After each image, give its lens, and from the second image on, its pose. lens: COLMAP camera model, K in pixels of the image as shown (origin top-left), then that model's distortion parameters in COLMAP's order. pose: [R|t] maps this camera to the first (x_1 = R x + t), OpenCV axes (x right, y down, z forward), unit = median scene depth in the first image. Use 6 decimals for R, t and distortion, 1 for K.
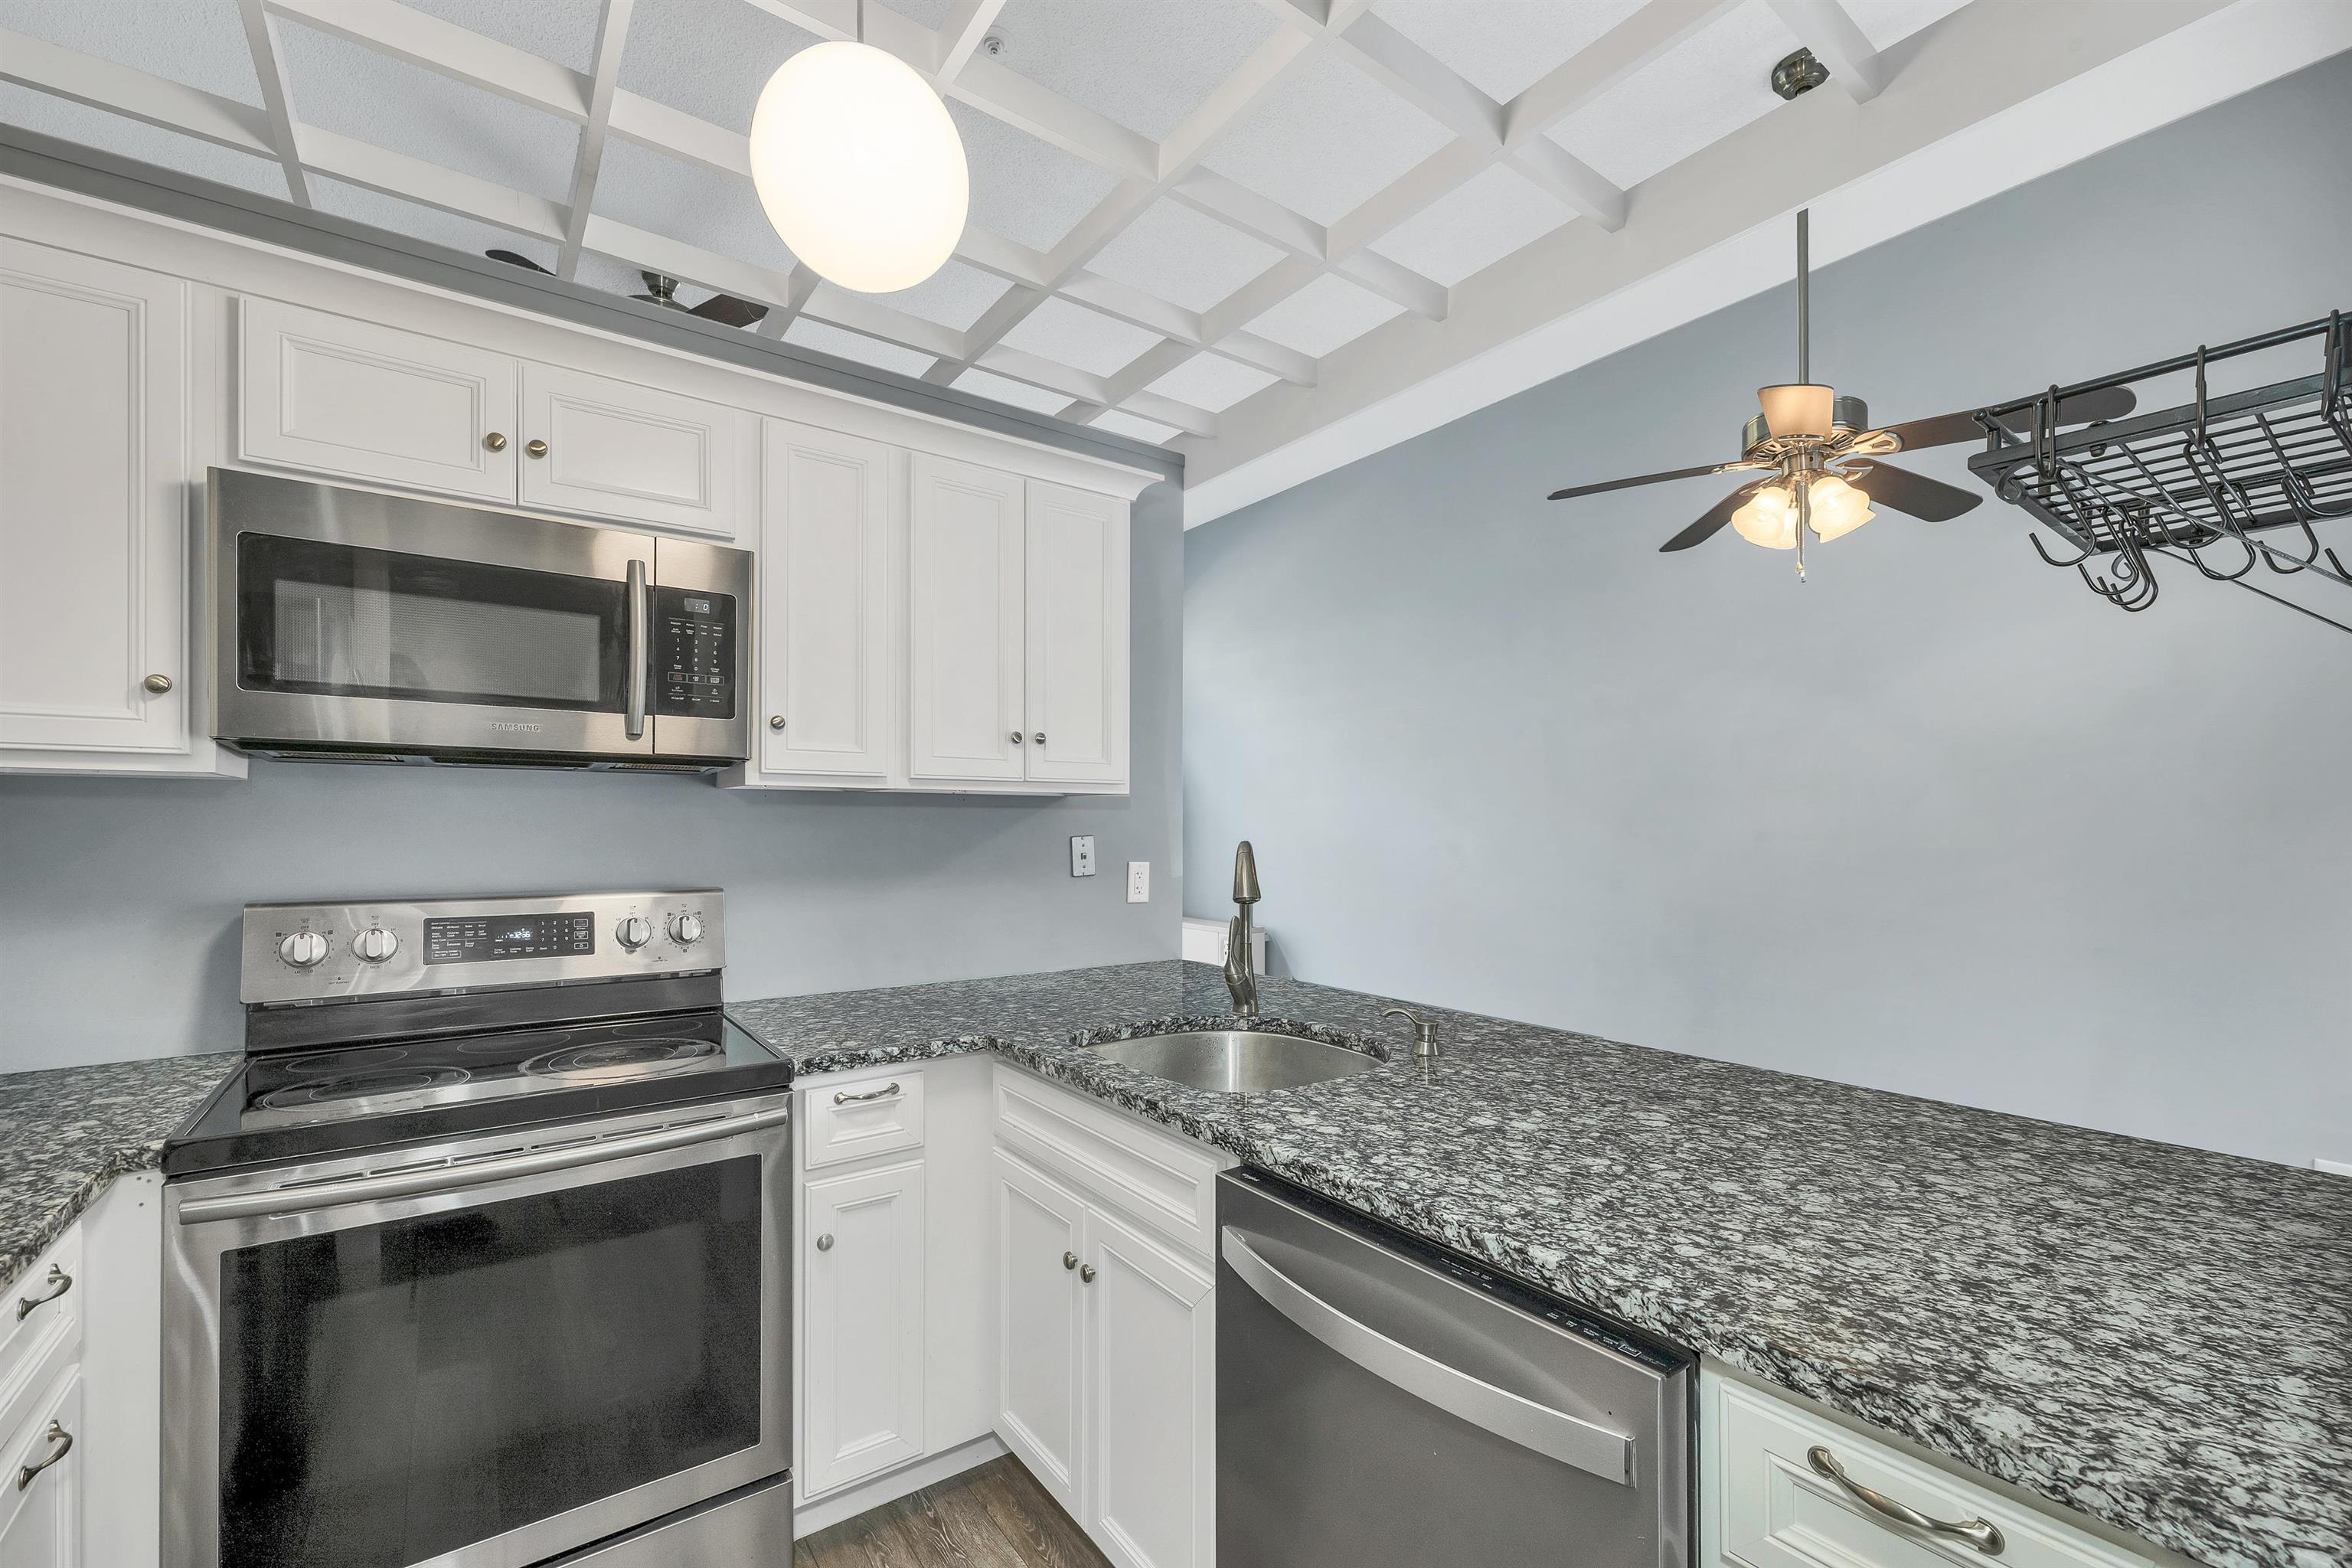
lens RADIAL K [[993.6, 0, 1173.3], [0, 993.6, 837.7], [0, 0, 1]] dist [-0.000344, 0.000079]
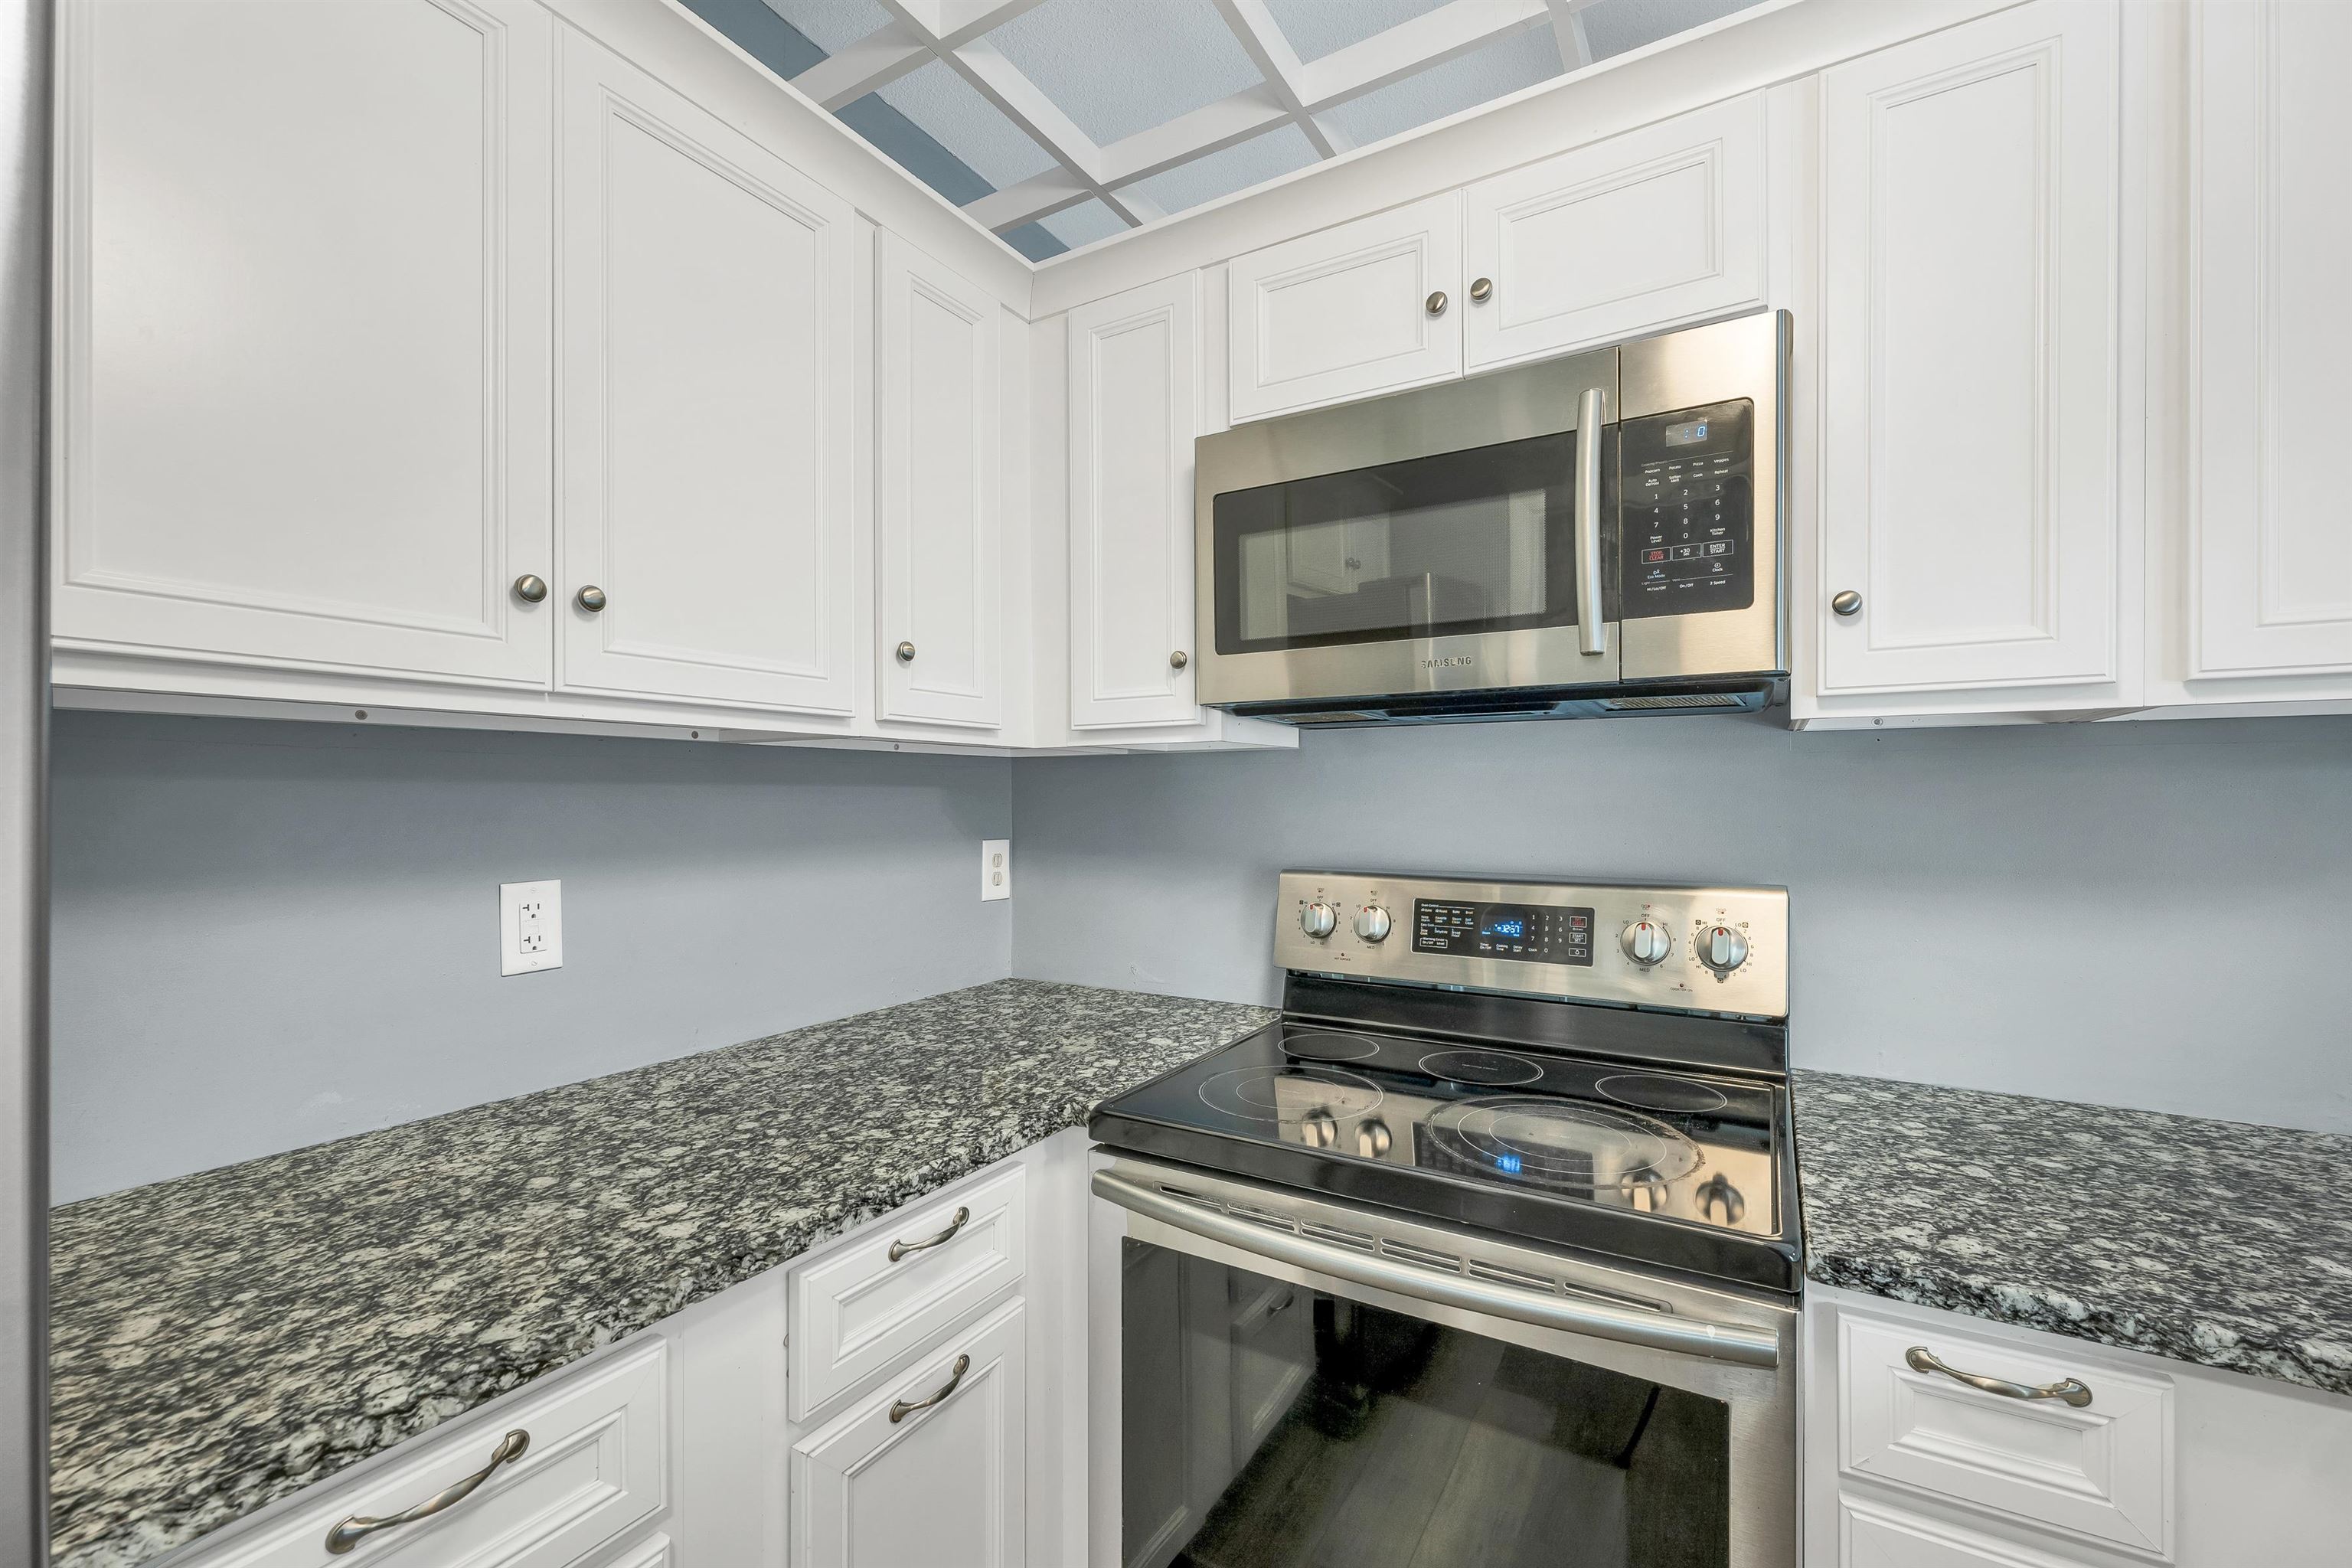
lens RADIAL K [[986.0, 0, 1178.5], [0, 986.0, 796.5], [0, 0, 1]] dist [-0.000304, 0.000000]
pose [[0.397847, -0.002413, -0.917449, -0.047639], [-0.005748, 0.999970, -0.005123, -0.002672], [0.917434, 0.007311, 0.397821, 0.528399]]
